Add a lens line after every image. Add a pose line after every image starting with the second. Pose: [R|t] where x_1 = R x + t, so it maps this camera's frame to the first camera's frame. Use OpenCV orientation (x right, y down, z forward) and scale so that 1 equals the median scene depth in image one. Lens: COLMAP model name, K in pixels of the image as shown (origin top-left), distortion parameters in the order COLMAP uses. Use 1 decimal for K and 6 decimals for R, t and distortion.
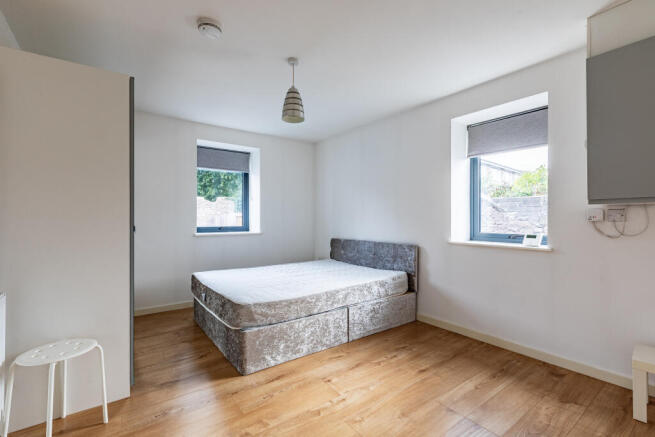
lens RADIAL K [[294.8, 0, 327.5], [0, 294.8, 218.5], [0, 0, 1]] dist [0.000042, -0.000022]
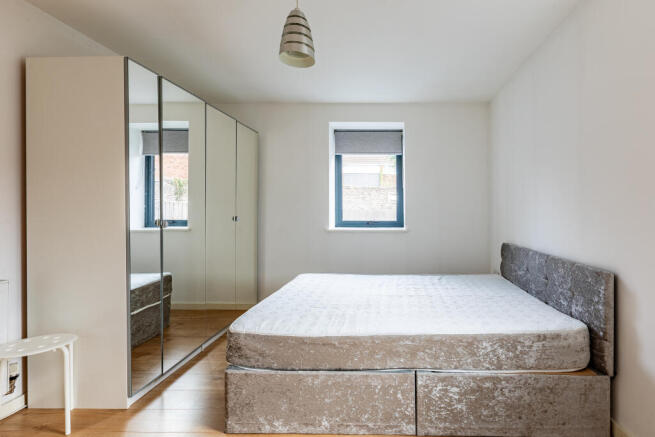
lens RADIAL K [[331.6, 0, 327.7], [0, 331.6, 211.0], [0, 0, 1]] dist [0.000775, -0.000931]
pose [[0.800891, 0.002663, -0.598804, 0.292173], [-0.004286, 0.999990, -0.001286, -0.000170], [0.598794, 0.003596, 0.800895, 0.379074]]
